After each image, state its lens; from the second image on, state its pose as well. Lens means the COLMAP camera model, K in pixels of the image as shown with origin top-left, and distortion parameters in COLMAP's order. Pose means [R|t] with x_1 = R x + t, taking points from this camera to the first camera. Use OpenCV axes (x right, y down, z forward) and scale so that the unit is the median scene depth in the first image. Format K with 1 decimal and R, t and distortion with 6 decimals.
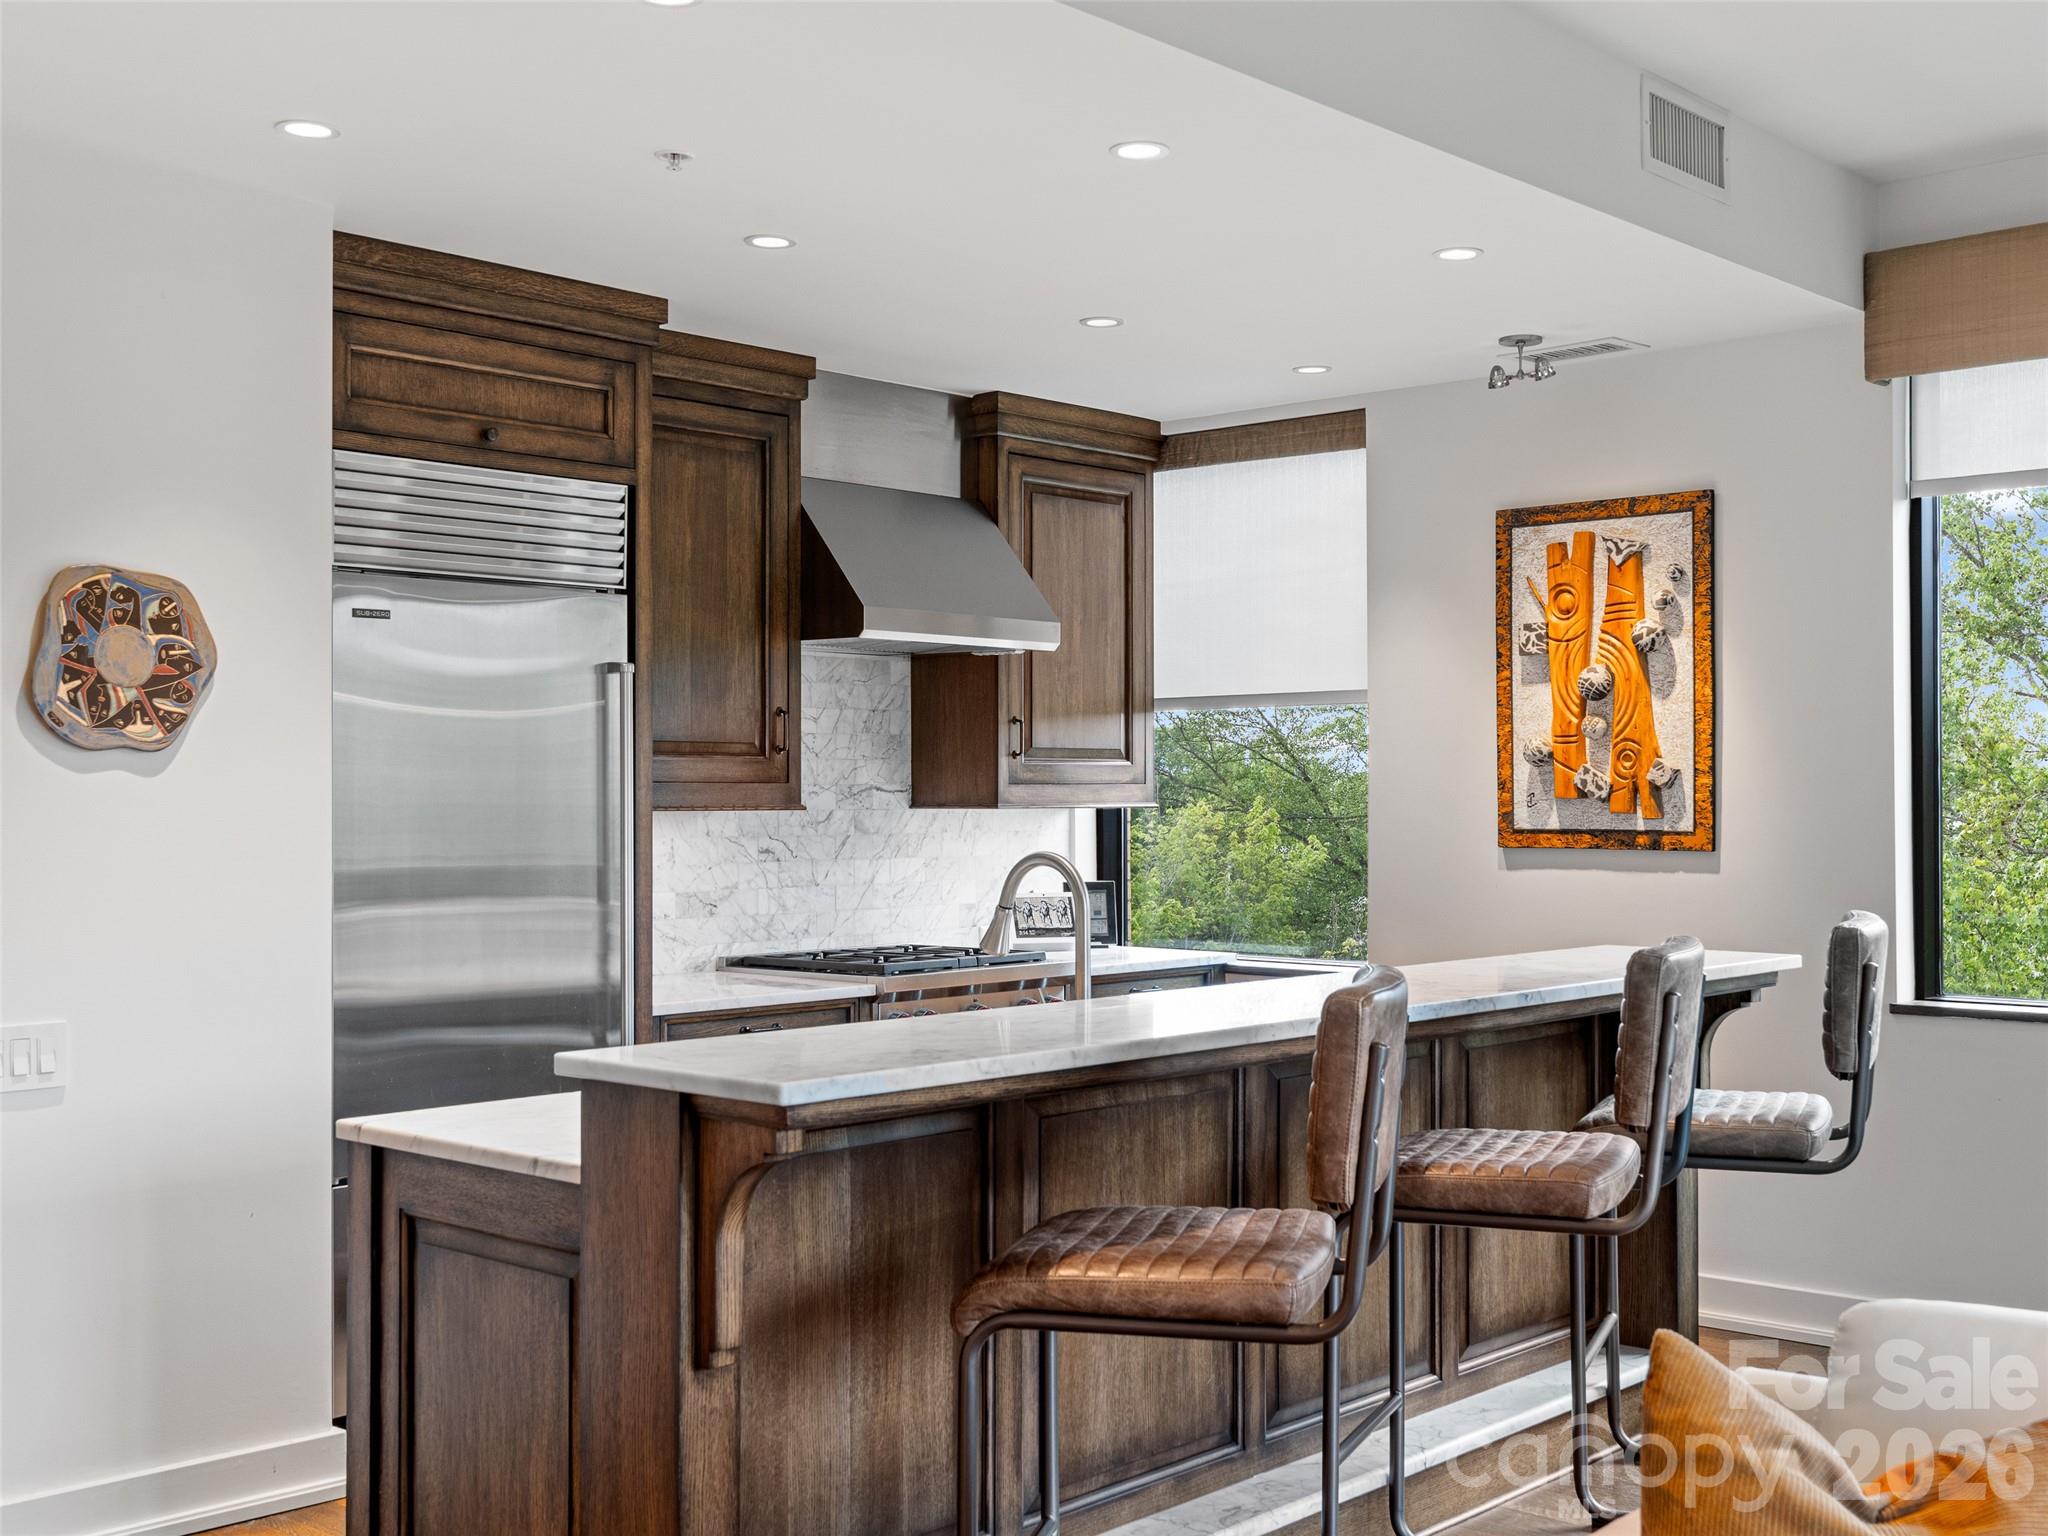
lens RADIAL K [[2265.1, 0, 1064.4], [0, 2265.1, 770.9], [0, 0, 1]] dist [-0.011190, 0.000818]
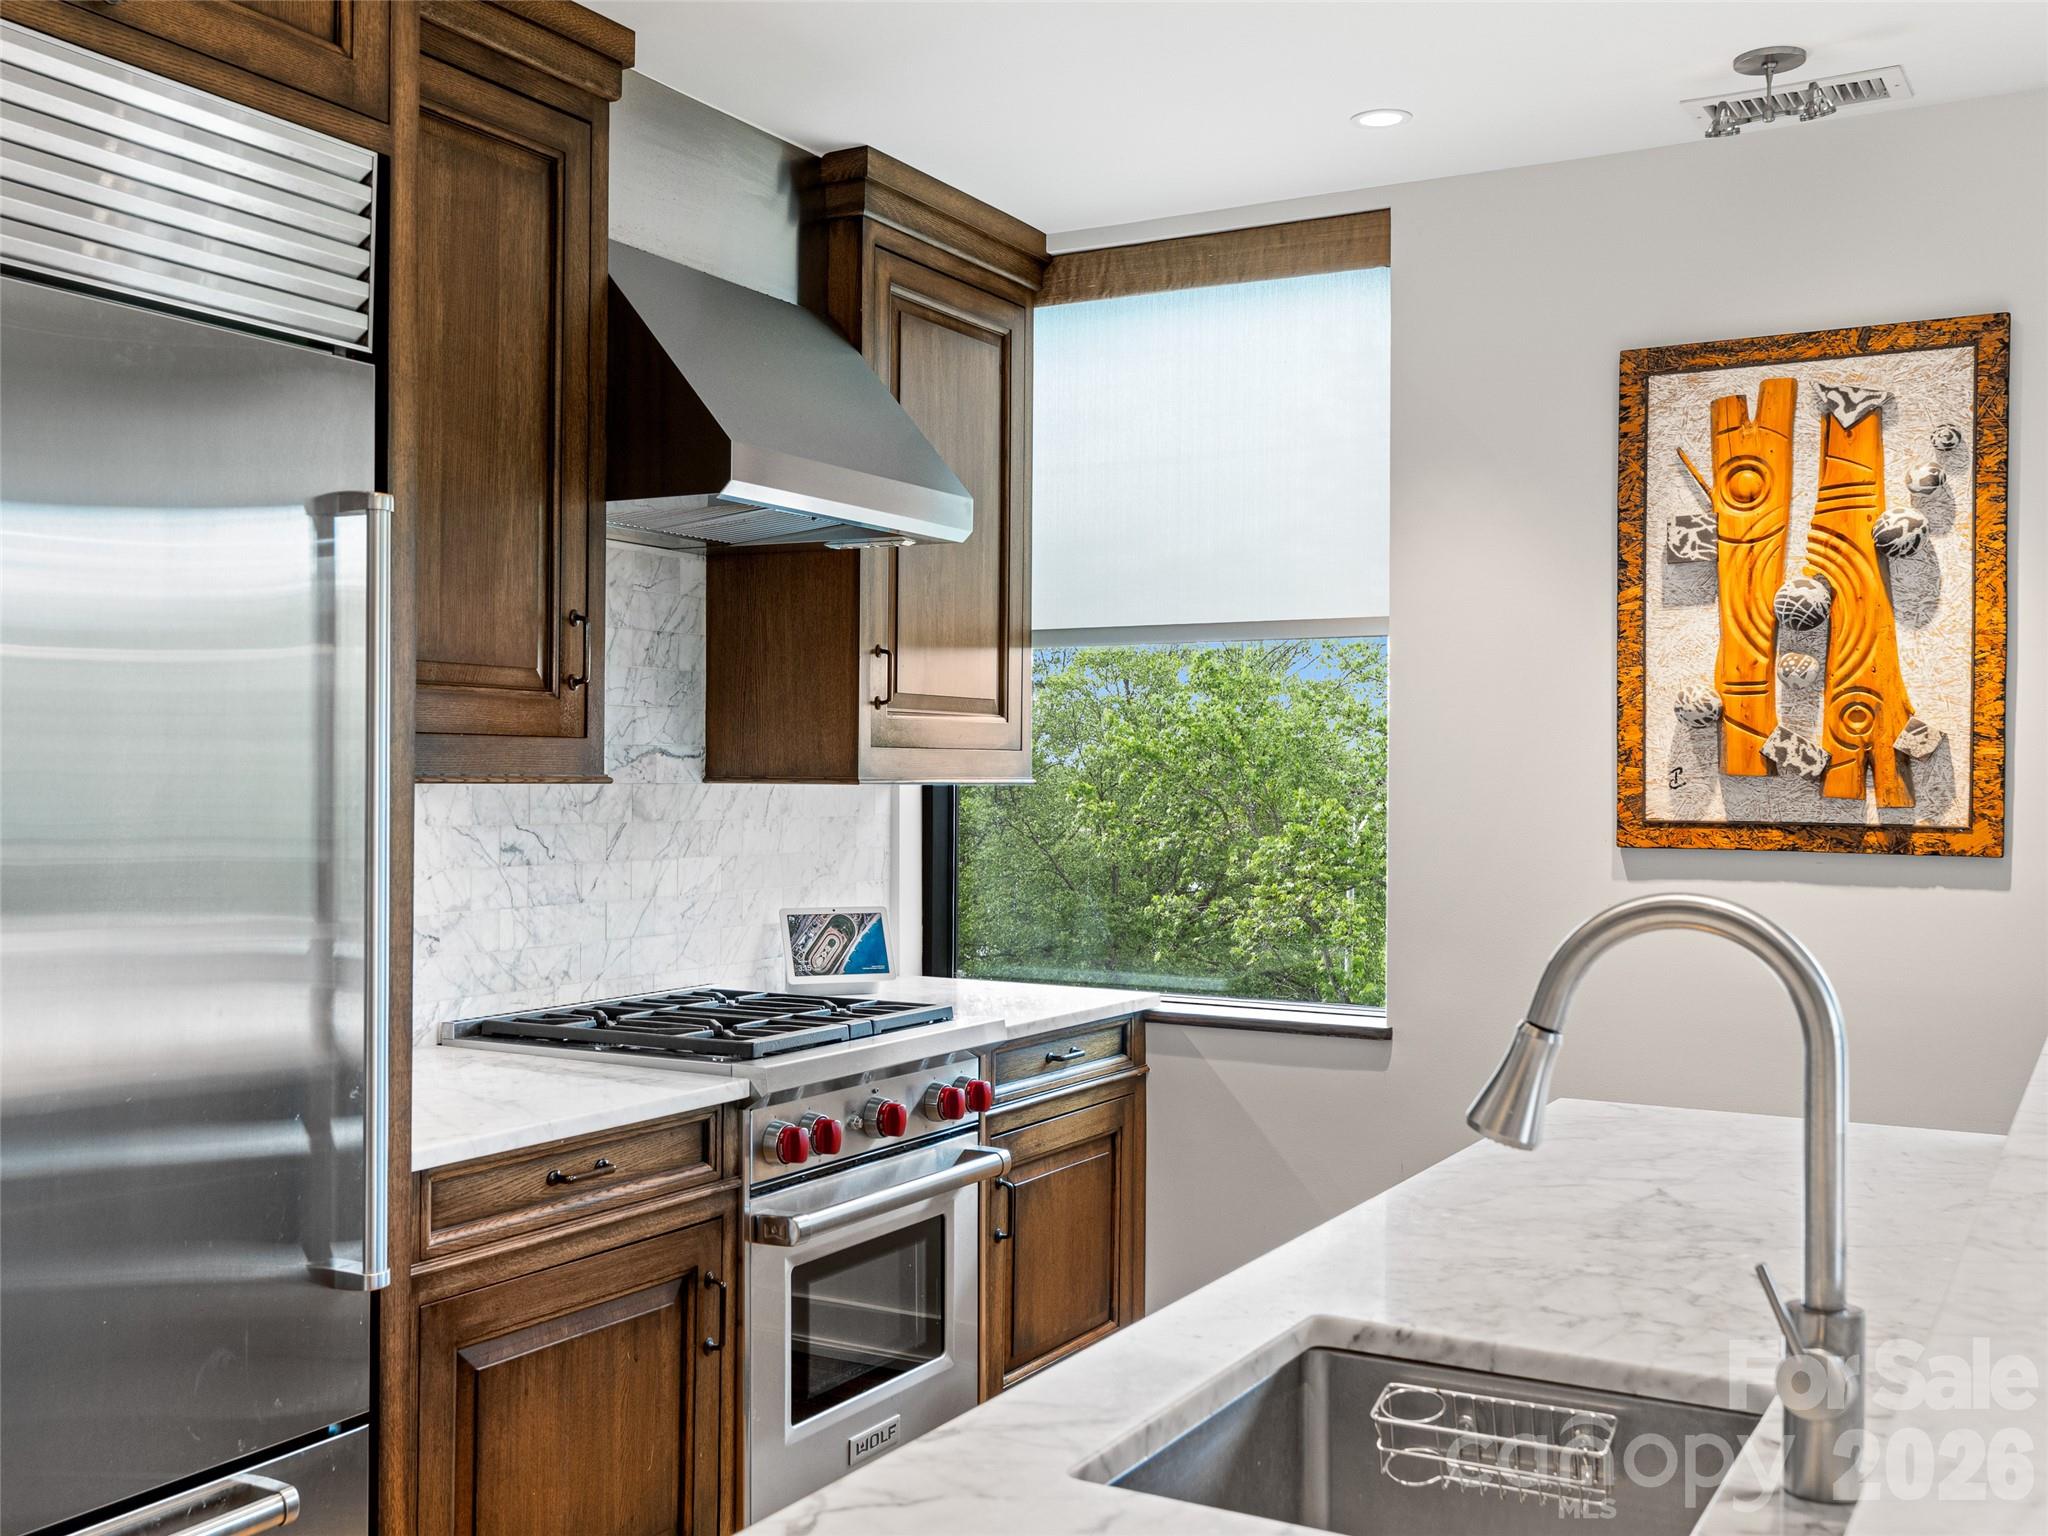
lens RADIAL K [[2044.5, 0, 877.6], [0, 2044.5, 767.0], [0, 0, 1]] dist [-0.002824, 0.004929]
pose [[0.983793, 0.009954, 0.179032, -0.139455], [-0.011313, 0.999914, 0.006572, 0.008343], [-0.178951, -0.008491, 0.983821, 0.445530]]
